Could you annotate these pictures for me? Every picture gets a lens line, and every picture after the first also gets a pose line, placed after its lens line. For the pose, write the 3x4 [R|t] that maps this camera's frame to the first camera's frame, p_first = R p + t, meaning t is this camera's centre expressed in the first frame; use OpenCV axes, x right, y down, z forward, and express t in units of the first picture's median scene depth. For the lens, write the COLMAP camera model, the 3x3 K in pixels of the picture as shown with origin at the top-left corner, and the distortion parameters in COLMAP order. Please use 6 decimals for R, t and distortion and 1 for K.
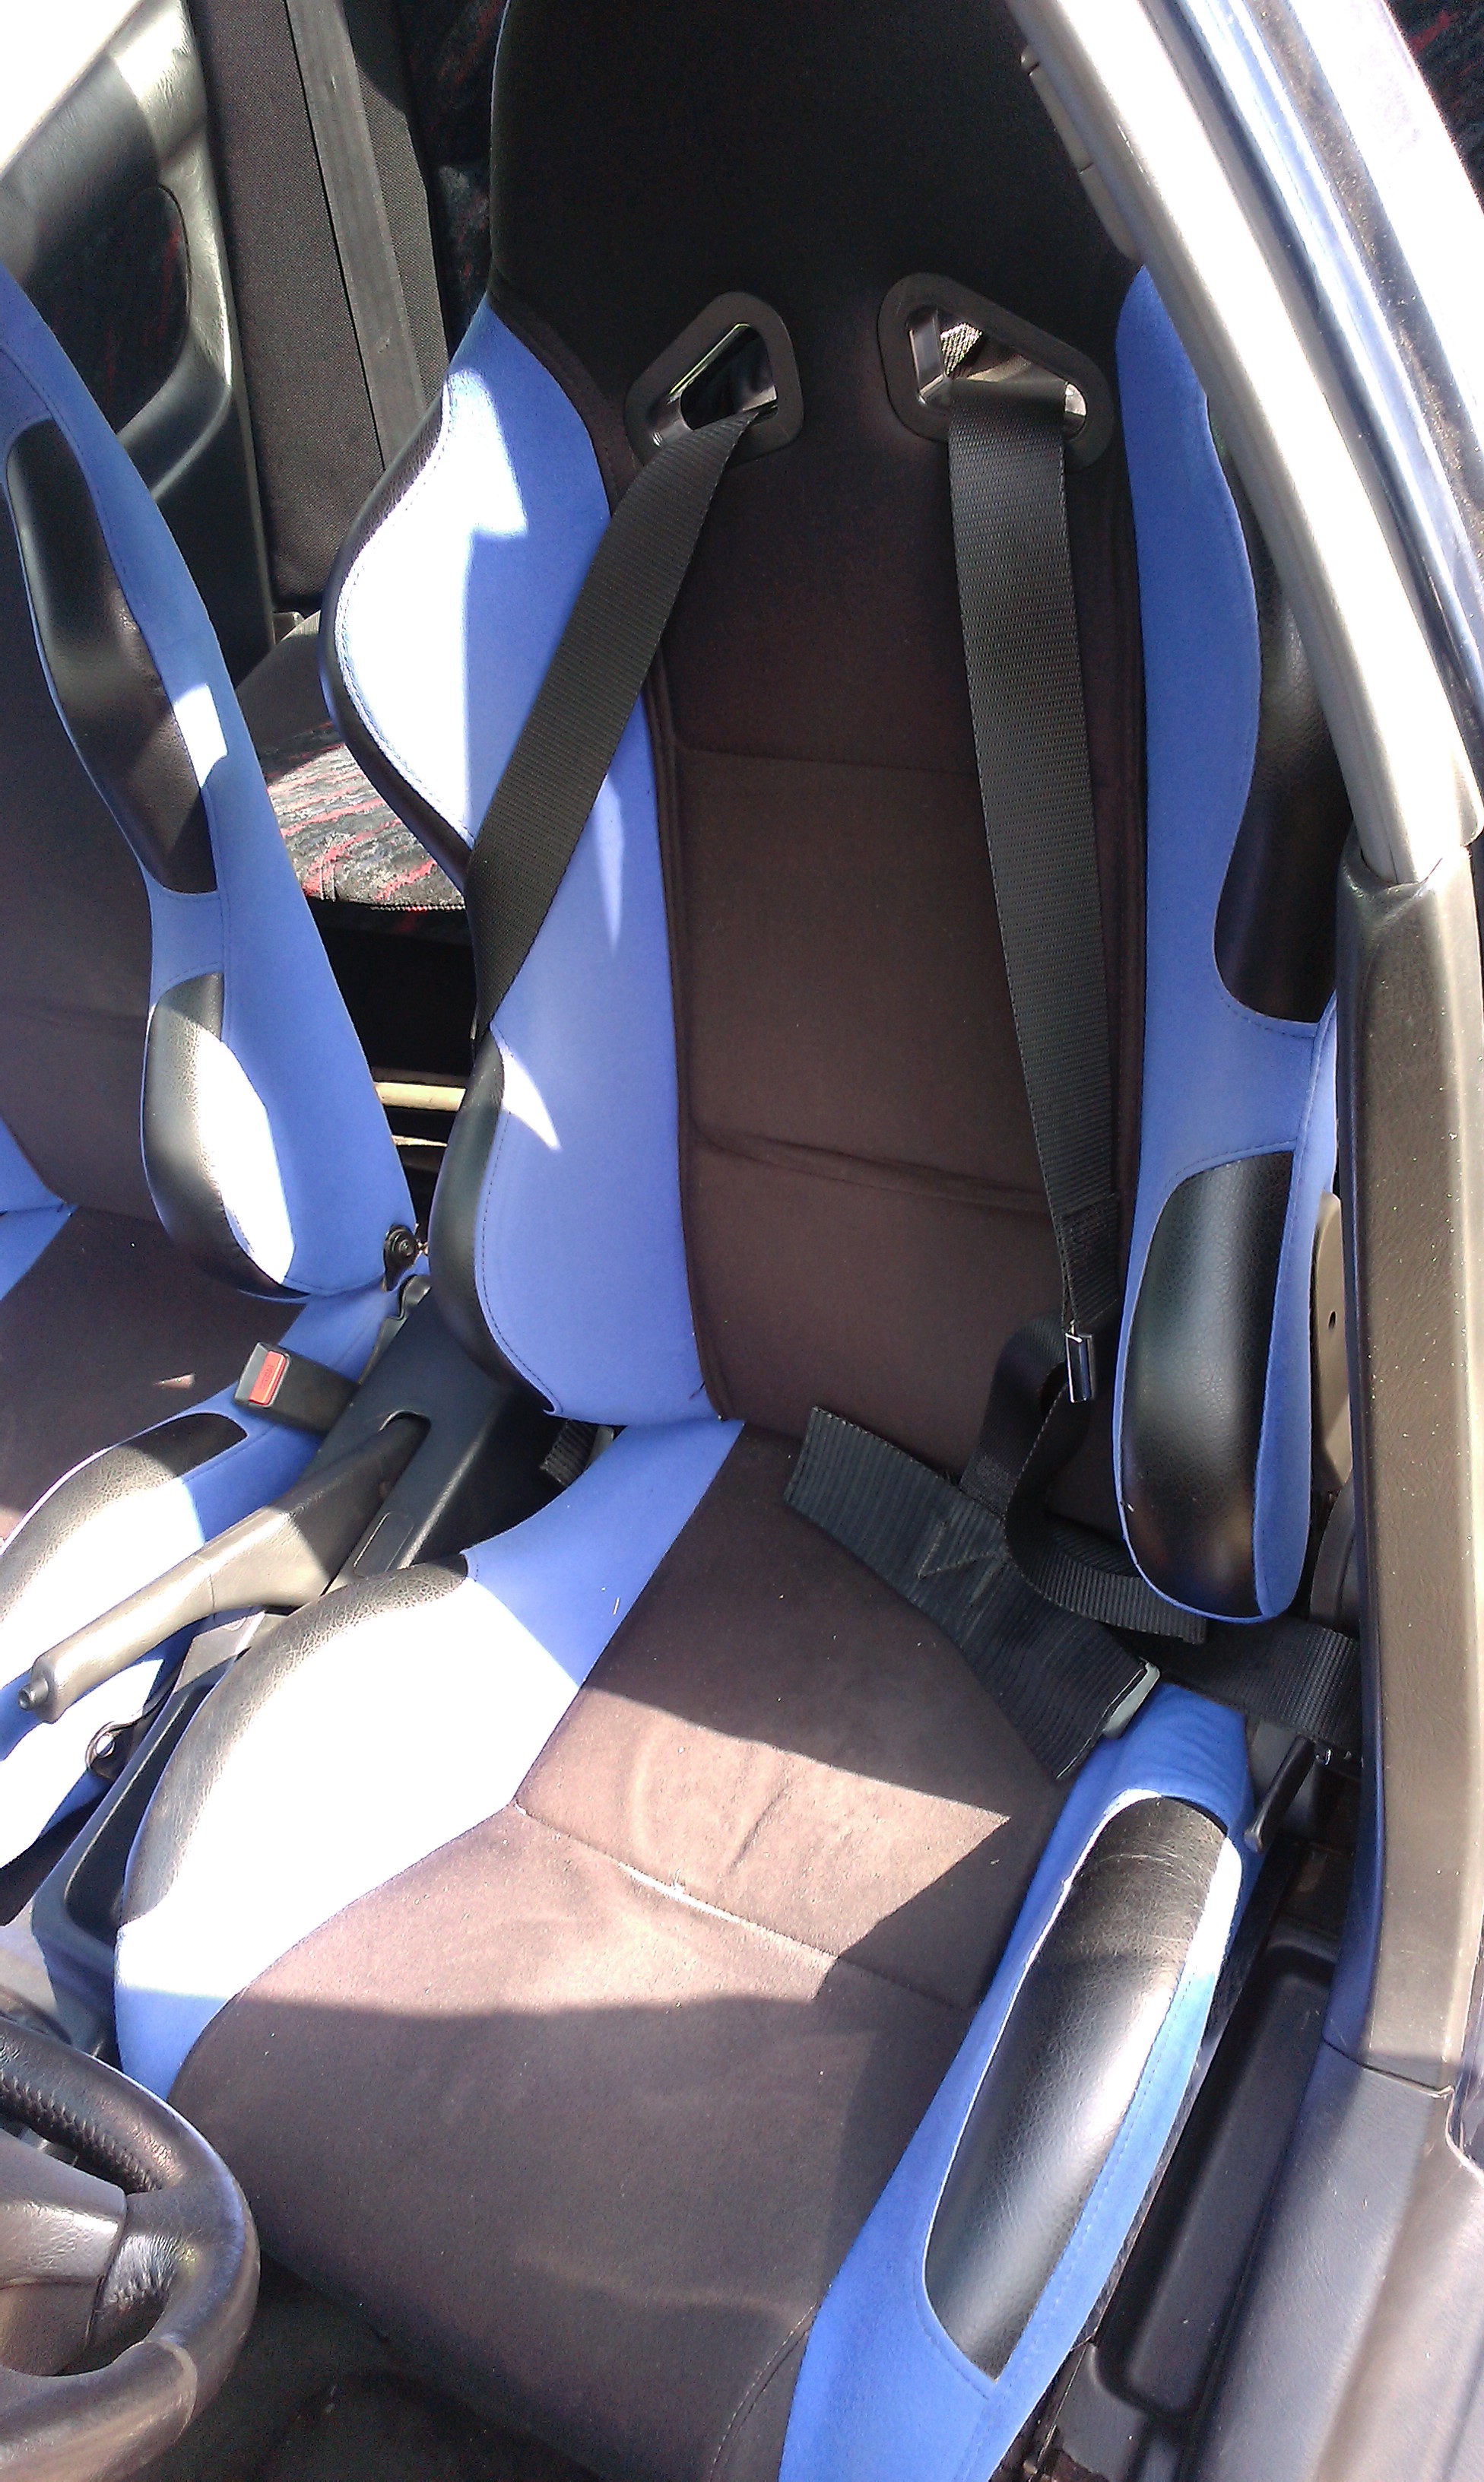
lens RADIAL K [[1988.0, 0, 742.7], [0, 1988.0, 1272.9], [0, 0, 1]] dist [0.076964, -0.099576]
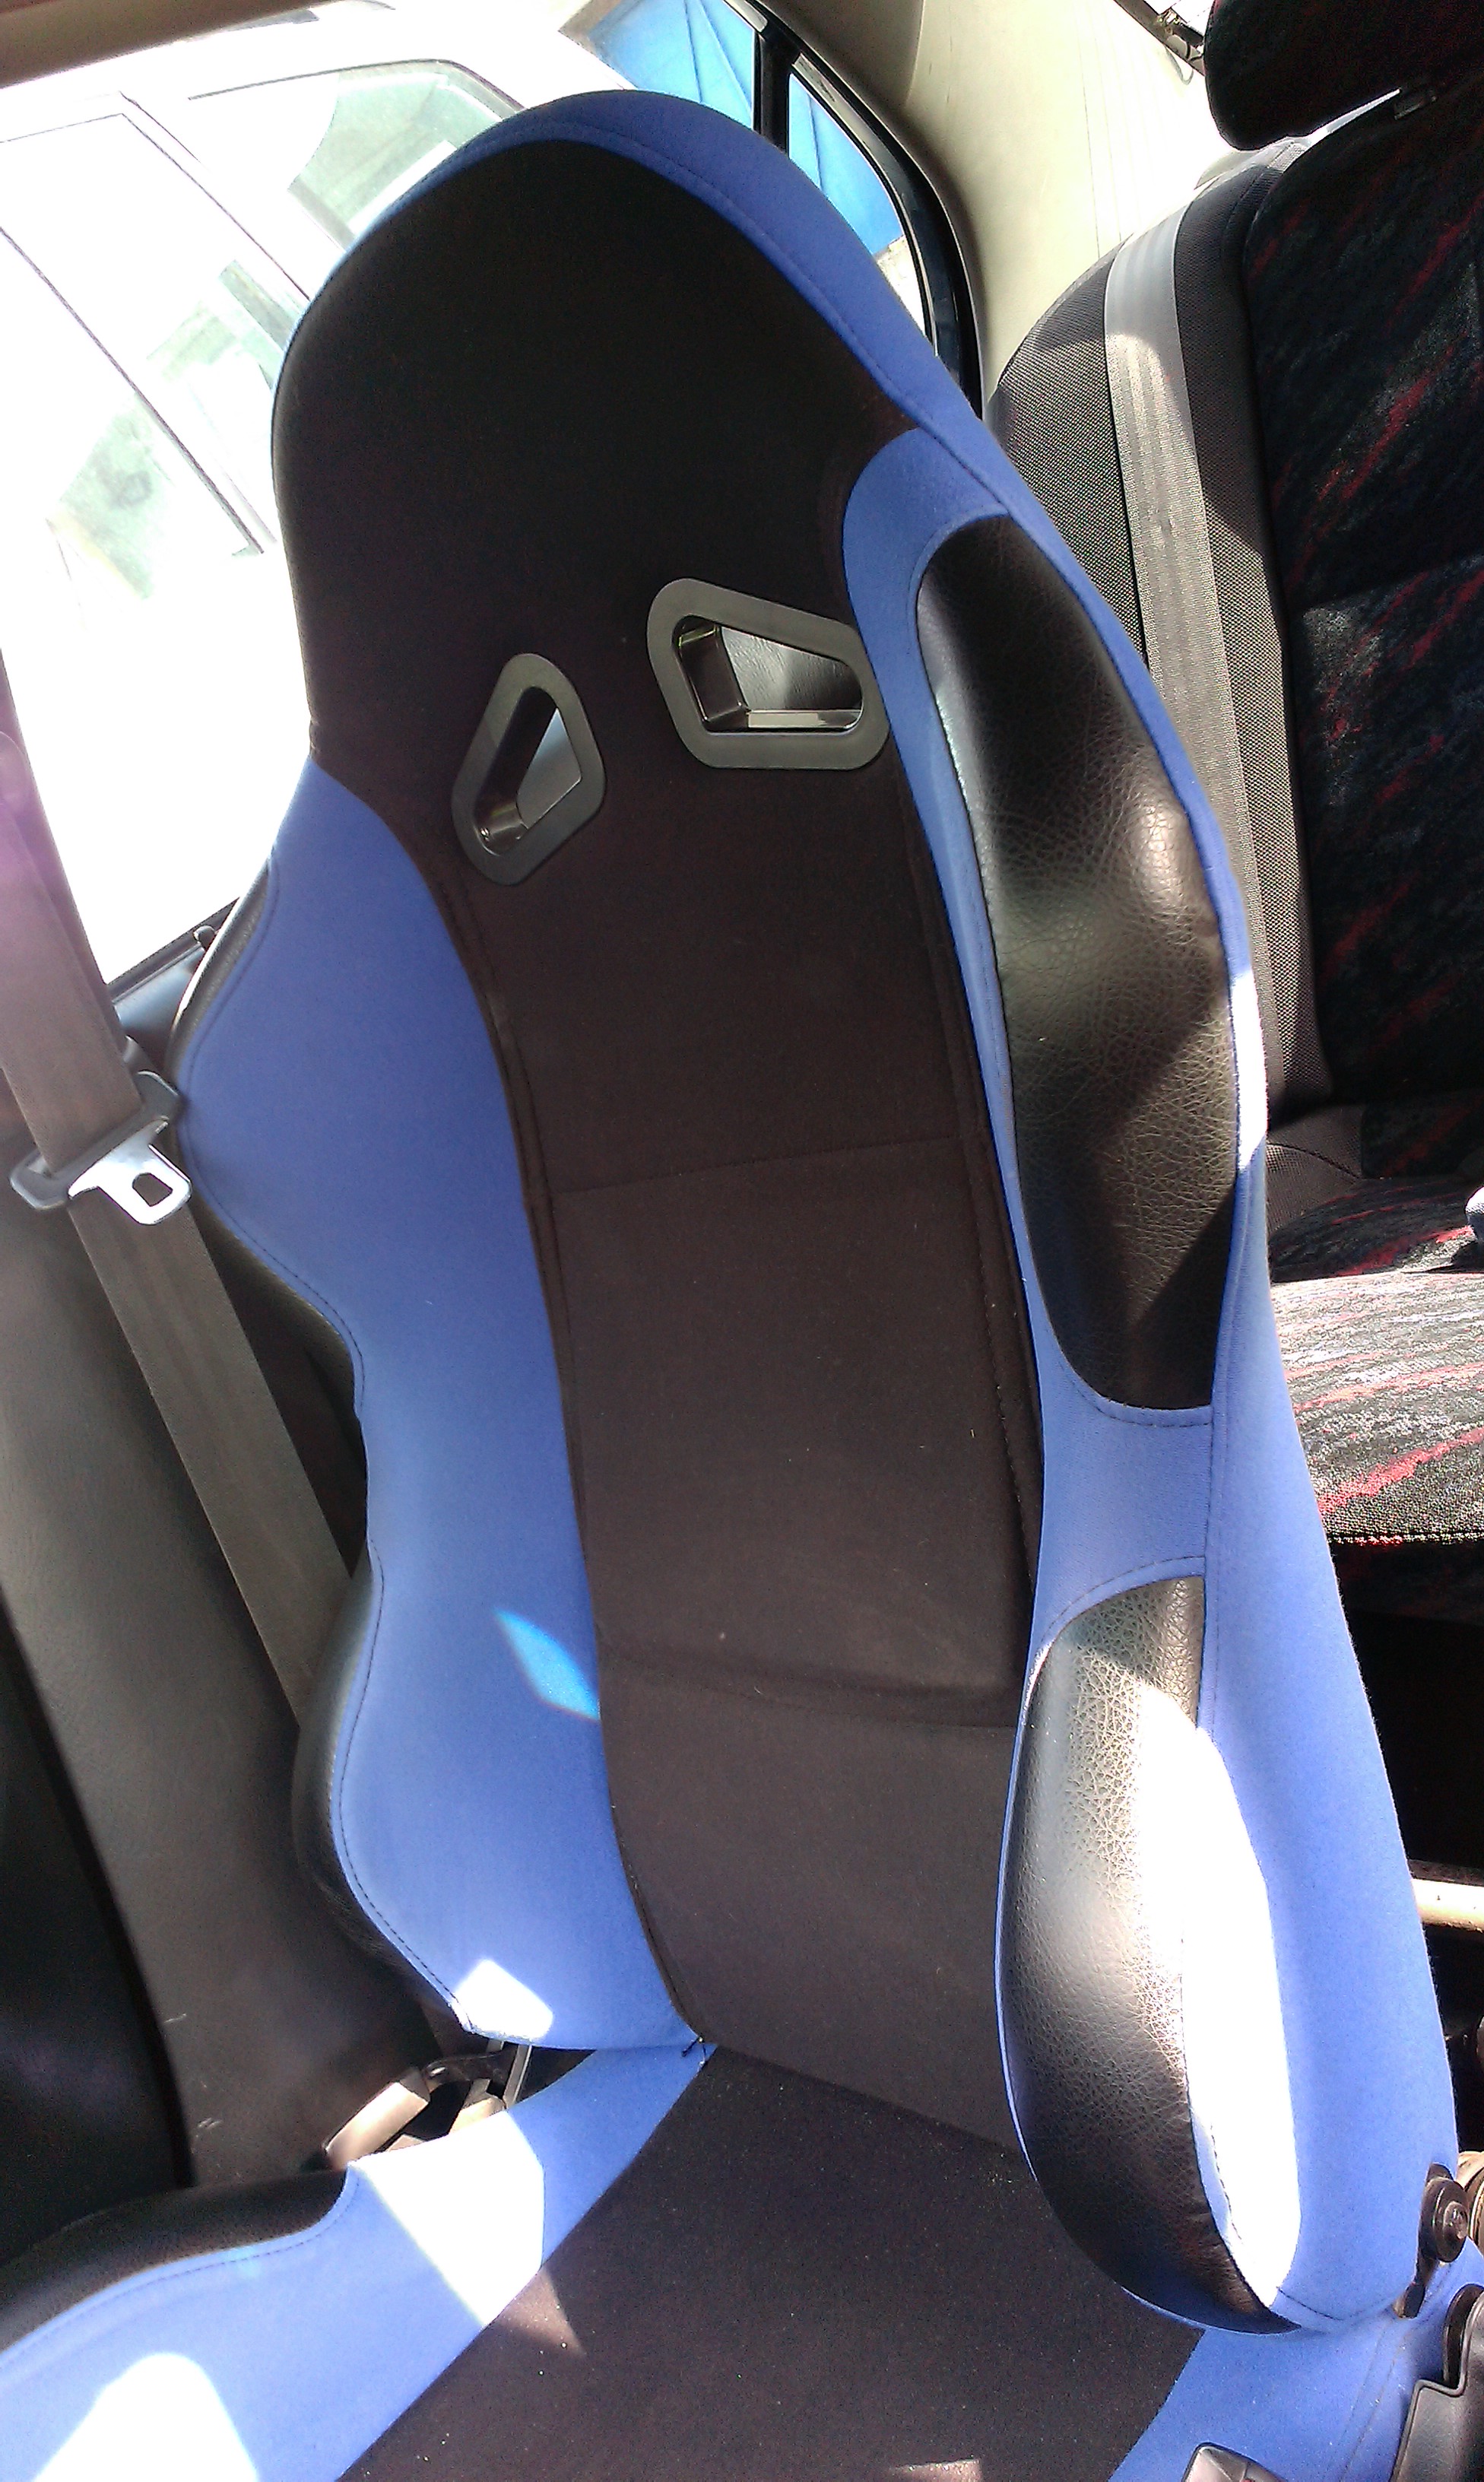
lens RADIAL K [[1988.0, 0, 742.7], [0, 1988.0, 1272.9], [0, 0, 1]] dist [0.076964, -0.099576]
pose [[0.975442, -0.001721, -0.220250, -0.200496], [-0.083855, 0.921762, -0.378581, -0.021358], [0.203670, 0.387752, 0.898981, 0.399546]]
